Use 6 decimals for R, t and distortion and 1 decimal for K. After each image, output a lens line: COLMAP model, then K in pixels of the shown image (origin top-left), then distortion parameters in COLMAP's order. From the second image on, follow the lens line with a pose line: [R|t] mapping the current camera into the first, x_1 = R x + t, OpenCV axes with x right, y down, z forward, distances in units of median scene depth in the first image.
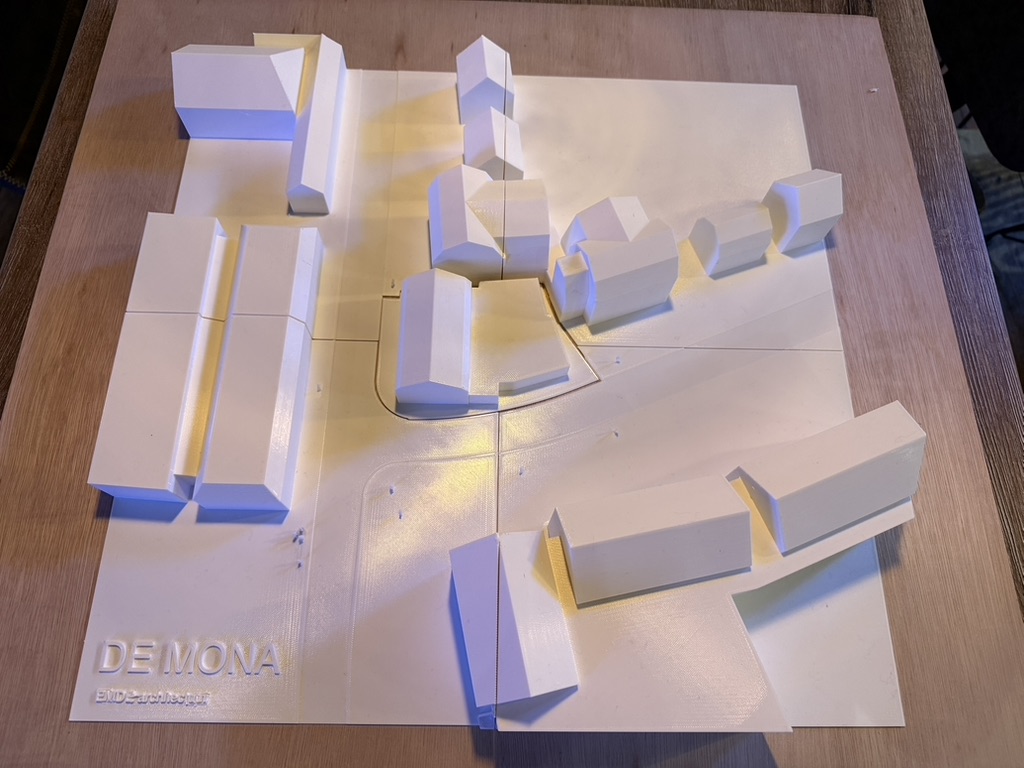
lens RADIAL K [[755.7, 0, 515.2], [0, 755.7, 382.5], [0, 0, 1]] dist [-0.007421, -0.016760]
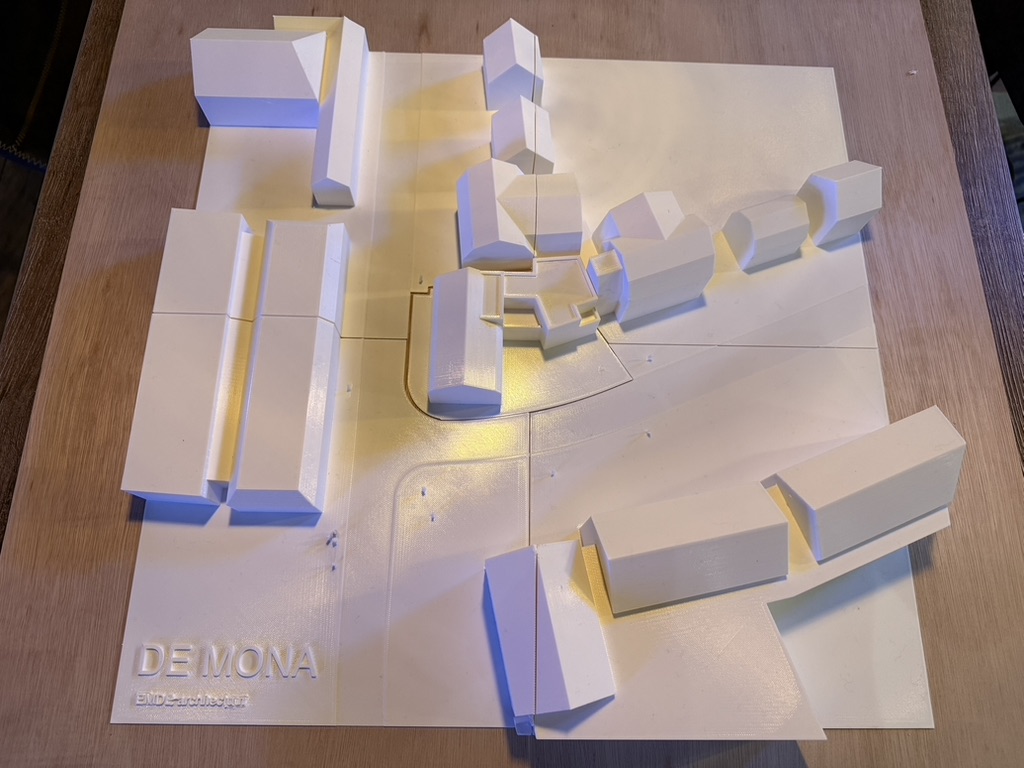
lens RADIAL K [[755.7, 0, 518.1], [0, 755.7, 381.8], [0, 0, 1]] dist [-0.007421, -0.016760]
pose [[0.999987, 0.000768, -0.005038, -0.032573], [-0.000479, 0.998366, 0.057143, -0.057958], [0.005073, -0.057140, 0.998353, 0.012605]]
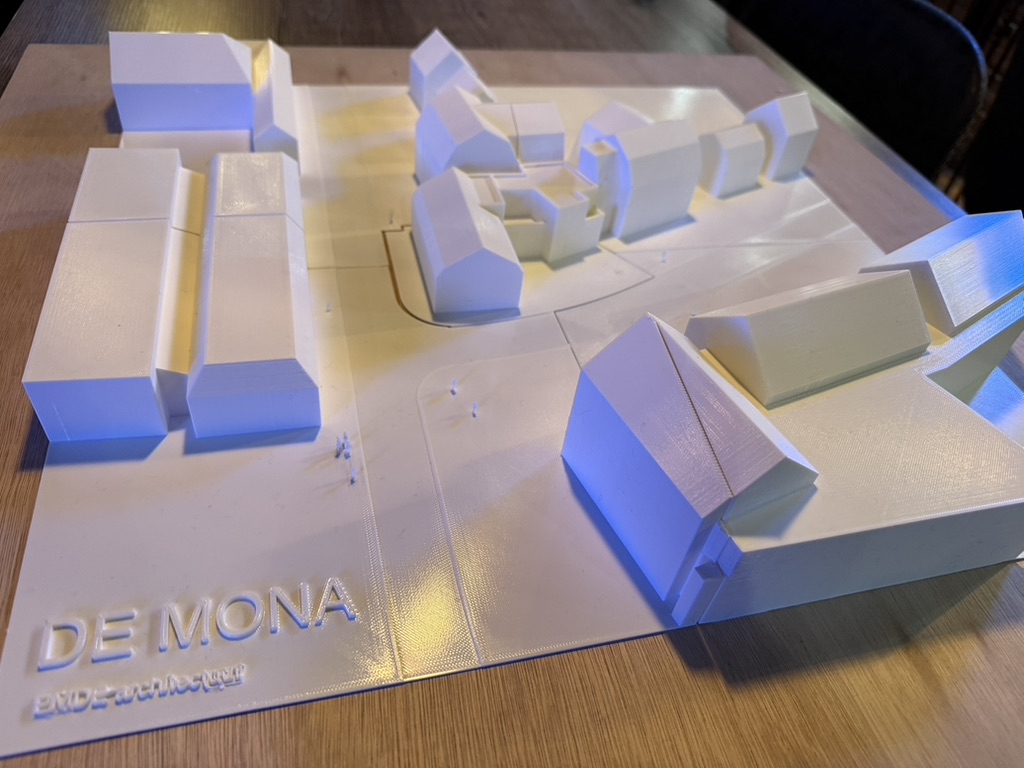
lens RADIAL K [[755.7, 0, 511.4], [0, 755.7, 389.1], [0, 0, 1]] dist [-0.007421, -0.016760]
pose [[0.965209, -0.131389, 0.226071, -0.266452], [0.209125, 0.906903, -0.365779, 0.410473], [-0.156965, 0.400330, 0.902828, 0.300297]]
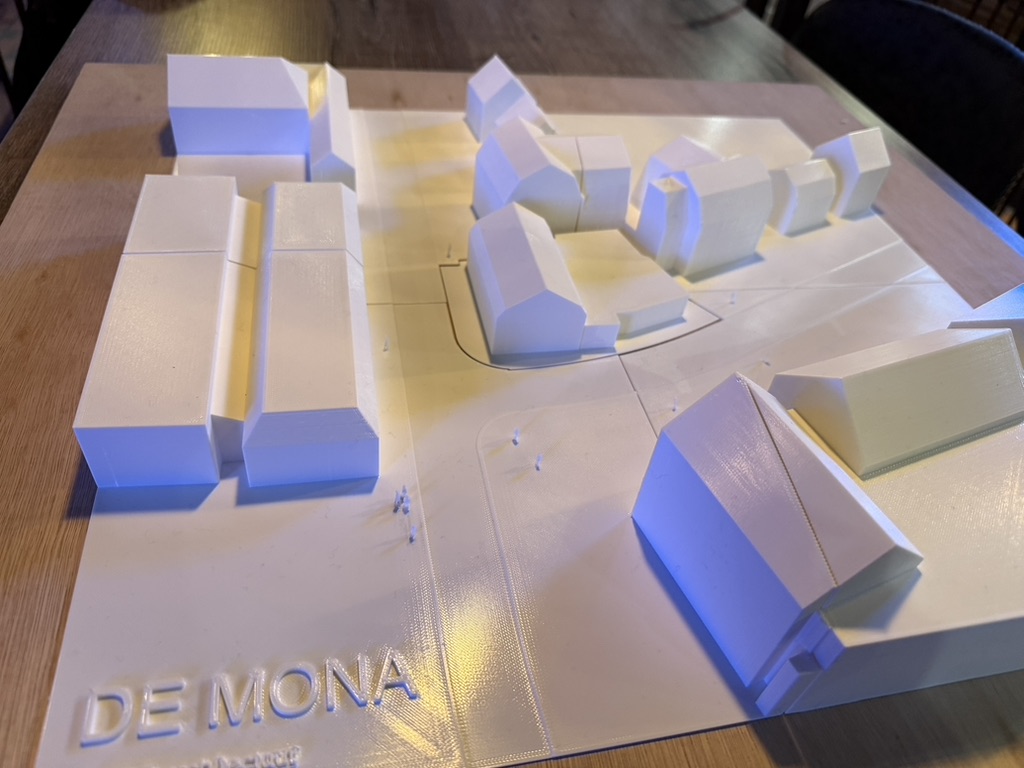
lens RADIAL K [[755.7, 0, 511.9], [0, 755.7, 382.4], [0, 0, 1]] dist [-0.007421, -0.016760]
pose [[0.975400, -0.098059, 0.197430, -0.290357], [0.170332, 0.903785, -0.392632, 0.357055], [-0.139933, 0.416602, 0.898255, 0.324467]]
